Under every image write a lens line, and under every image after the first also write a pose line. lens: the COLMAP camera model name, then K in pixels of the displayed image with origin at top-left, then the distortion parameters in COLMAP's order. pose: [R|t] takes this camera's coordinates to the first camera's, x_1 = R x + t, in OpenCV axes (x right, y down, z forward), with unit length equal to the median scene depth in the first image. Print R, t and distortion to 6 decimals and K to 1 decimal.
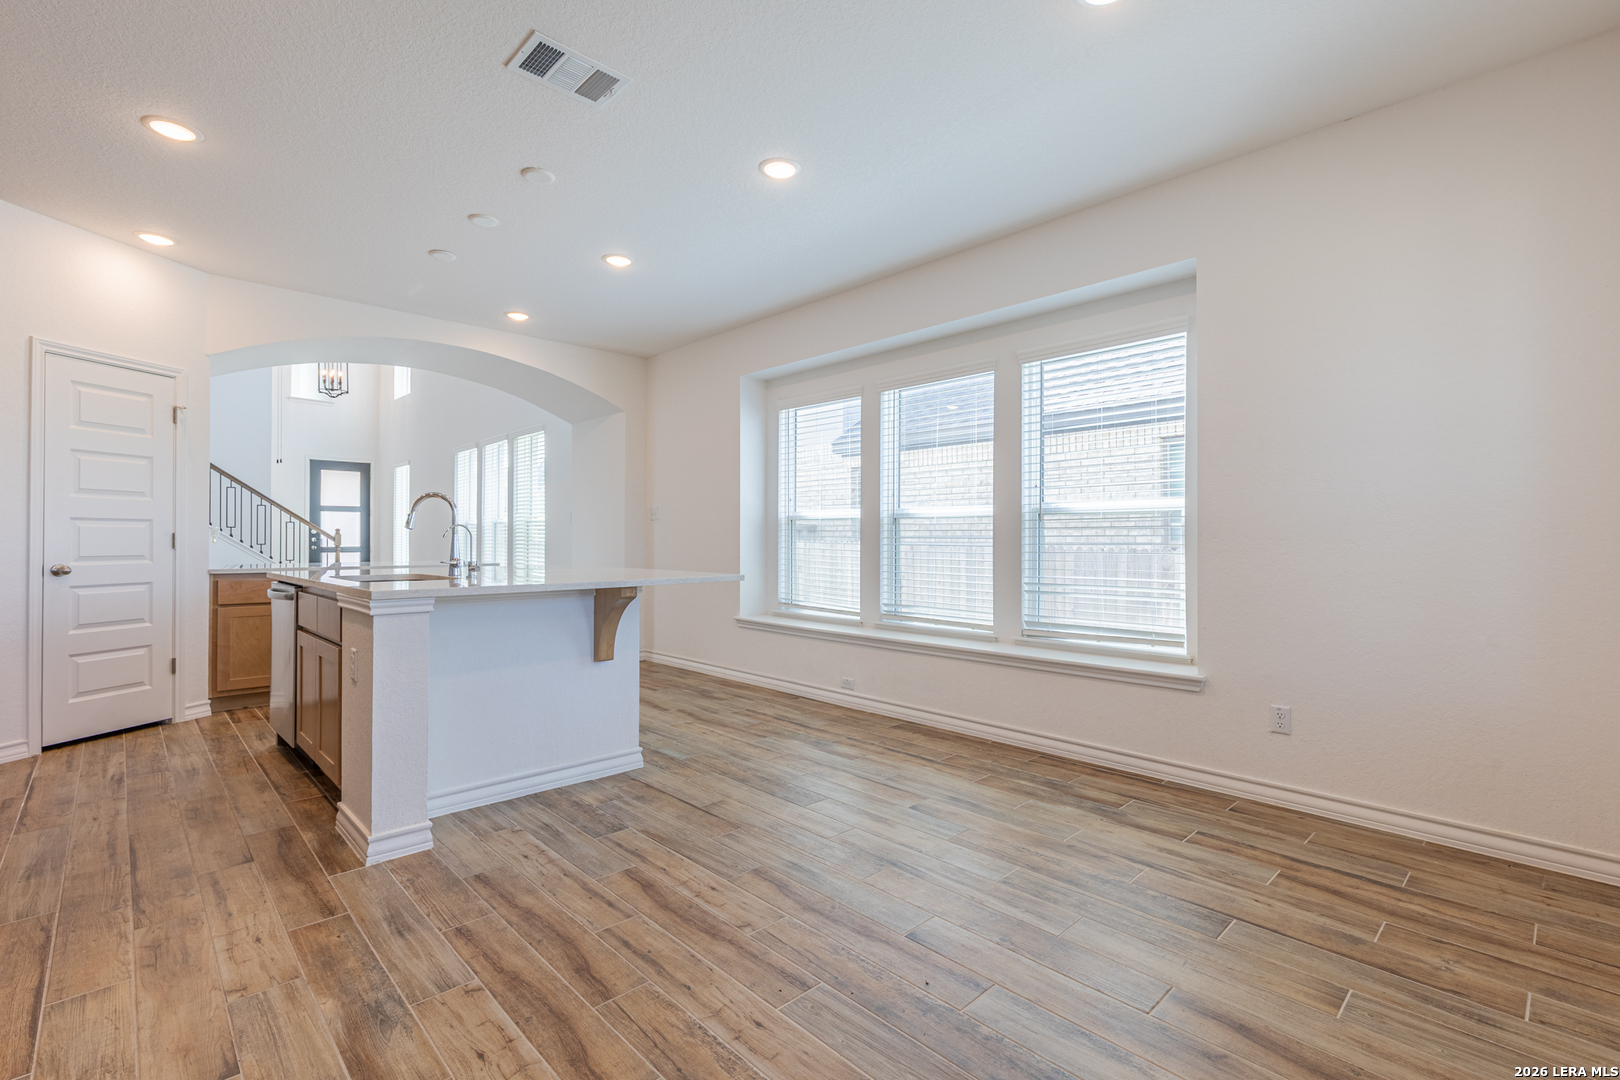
lens RADIAL K [[728.3, 0, 815.1], [0, 728.3, 536.3], [0, 0, 1]] dist [0.007295, -0.000504]
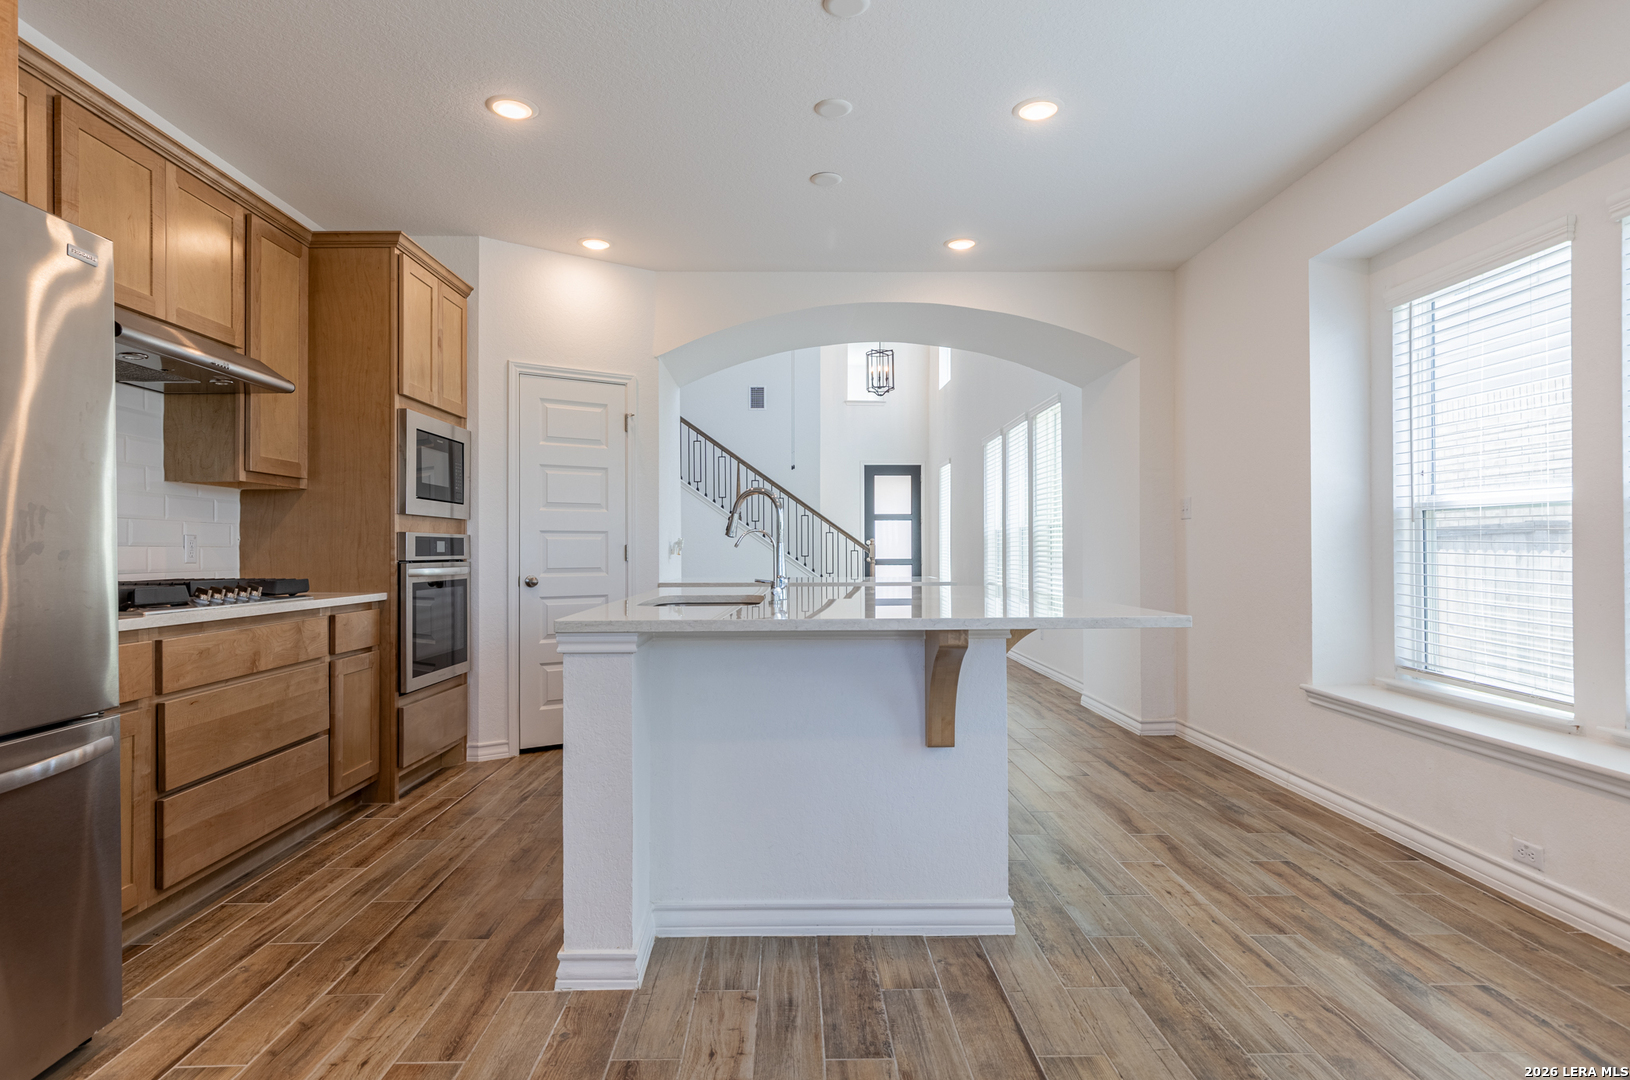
lens RADIAL K [[909.7, 0, 803.6], [0, 909.7, 542.8], [0, 0, 1]] dist [0.007864, -0.000537]
pose [[0.733465, -0.009930, -0.679654, 0.138246], [0.007334, 0.999951, -0.006694, 0.003033], [0.679687, -0.000075, 0.733502, 0.331734]]
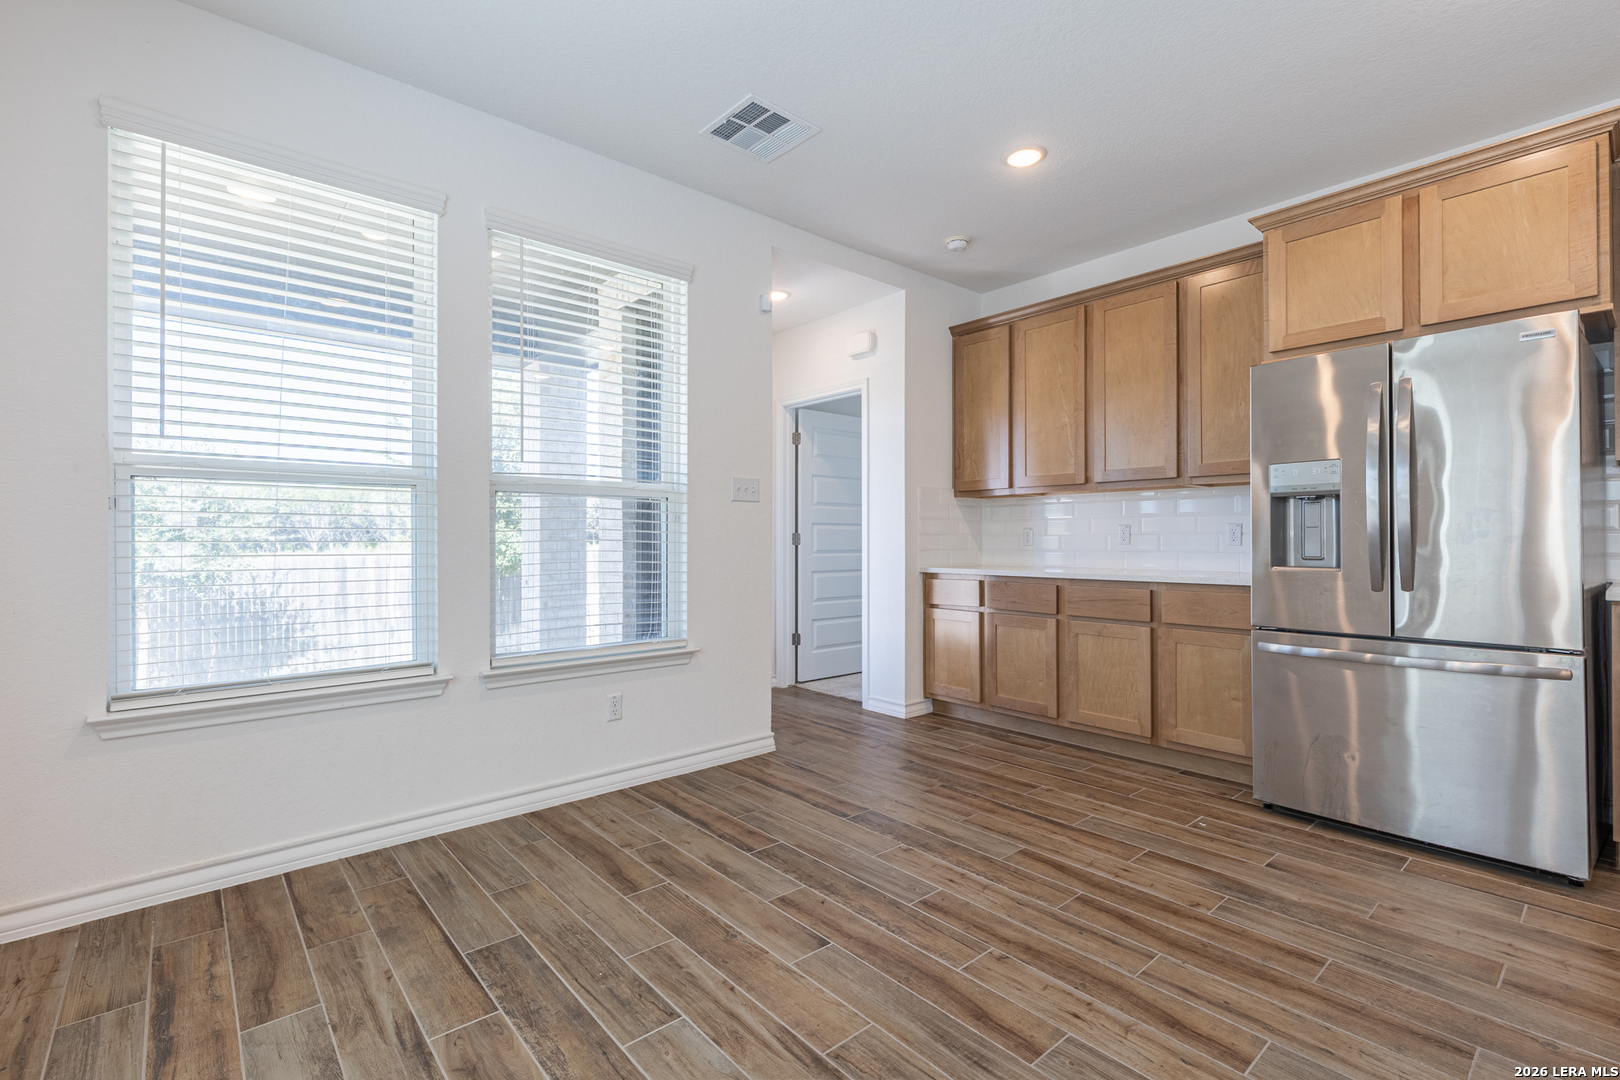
lens RADIAL K [[722.6, 0, 818.3], [0, 722.6, 527.5], [0, 0, 1]] dist [0.008321, -0.000137]
pose [[-0.999250, 0.001097, 0.038709, 0.056134], [0.000303, 0.999790, -0.020512, 0.007087], [-0.038724, -0.020485, -0.999040, 1.099256]]
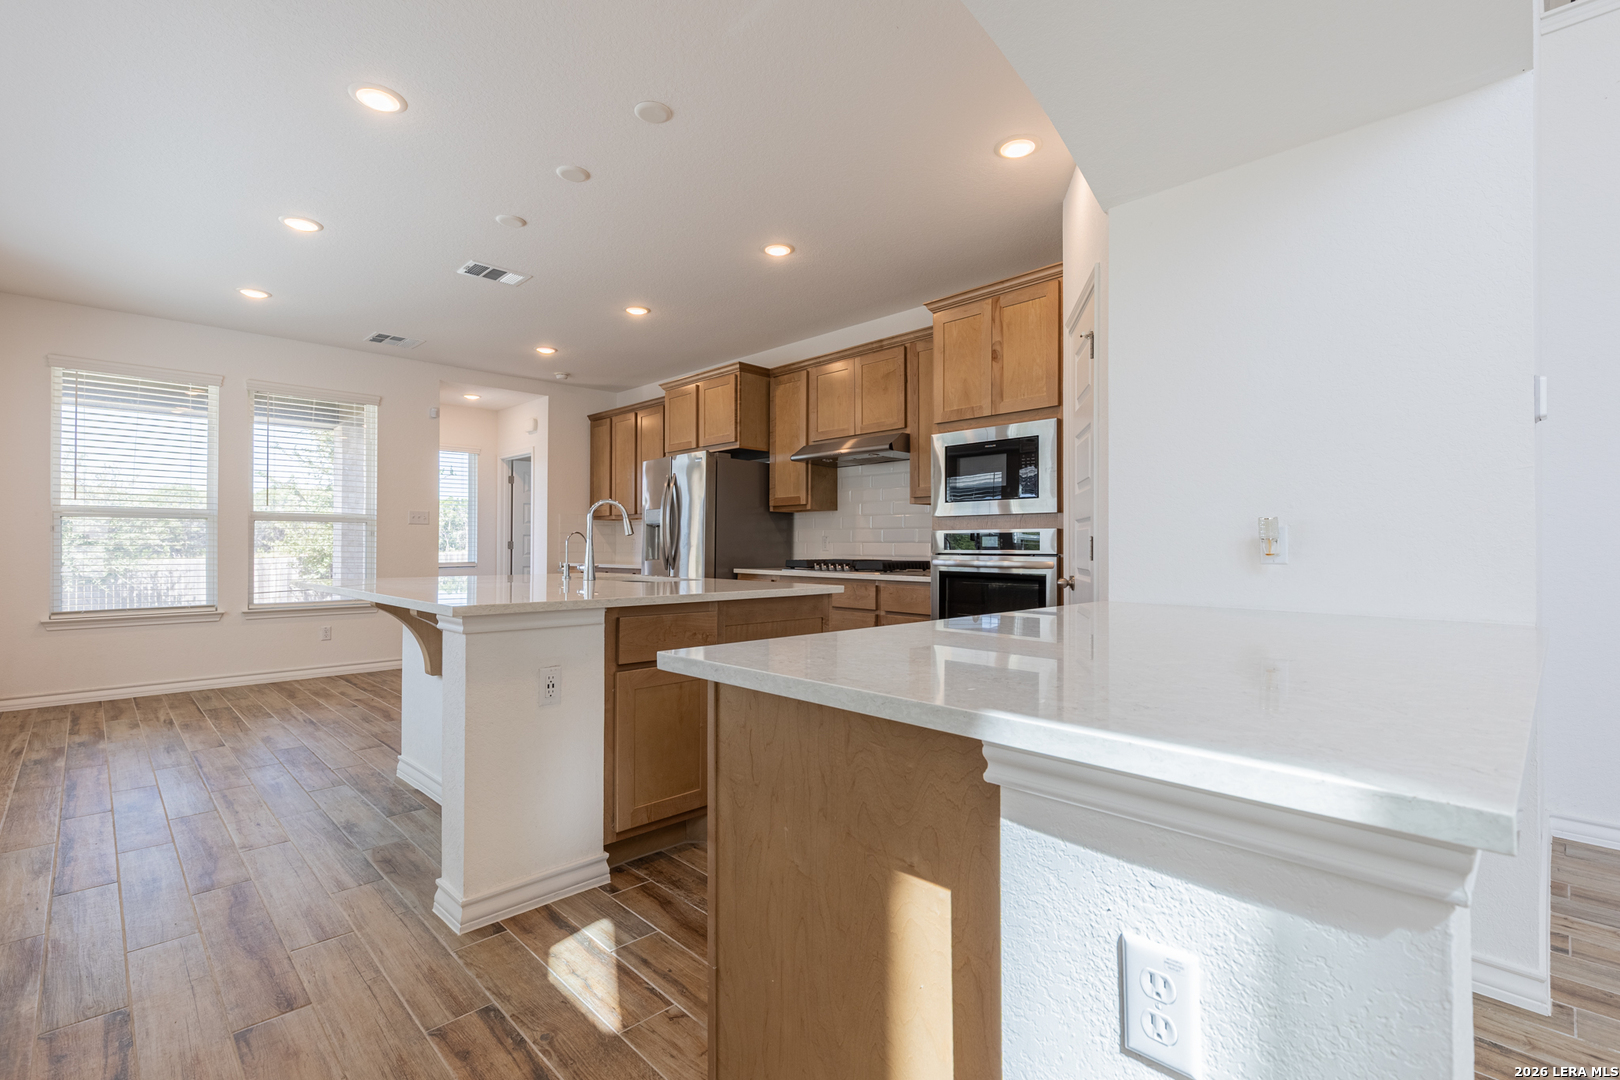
lens RADIAL K [[728.3, 0, 815.1], [0, 728.3, 536.3], [0, 0, 1]] dist [0.007295, -0.000504]
pose [[-0.999790, -0.004234, -0.020046, -0.753847], [-0.003895, 0.999849, -0.016940, 0.007787], [0.020115, -0.016858, -0.999656, 1.937559]]
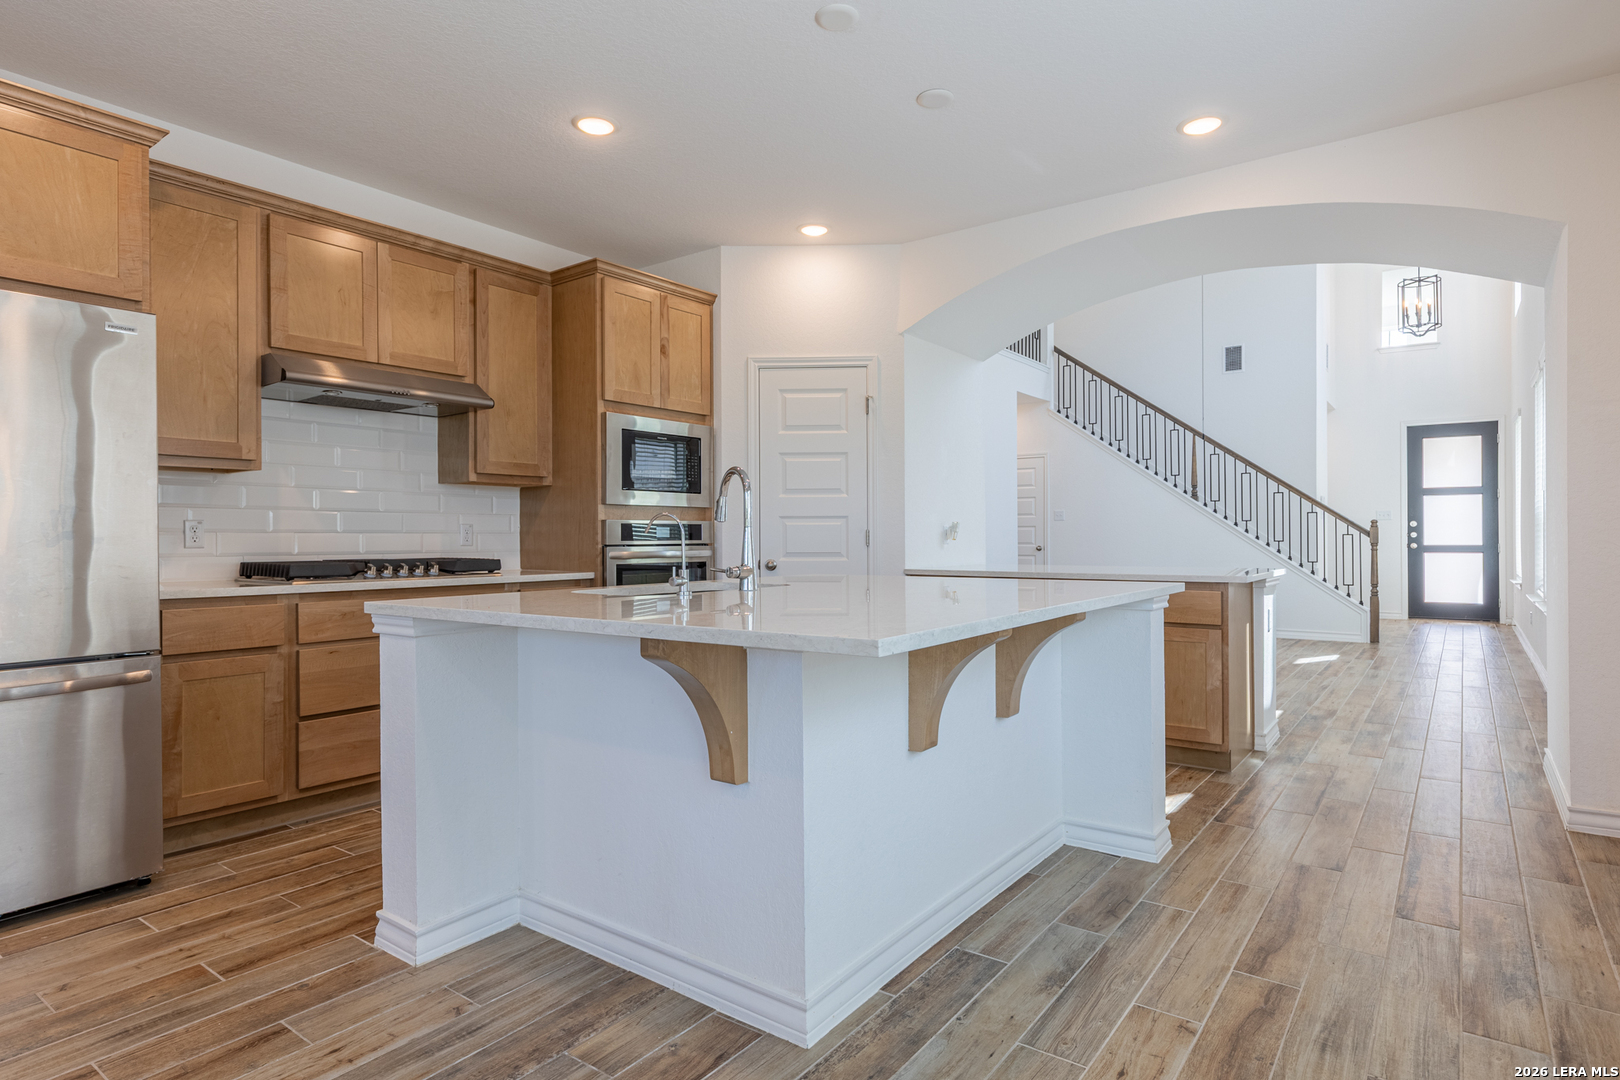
lens RADIAL K [[875.2, 0, 811.9], [0, 875.2, 533.3], [0, 0, 1]] dist [0.005779, -0.001229]
pose [[0.169218, -0.006774, -0.985555, 0.280261], [0.009063, 0.999945, -0.005317, 0.006989], [0.985537, -0.008033, 0.169270, 0.884603]]
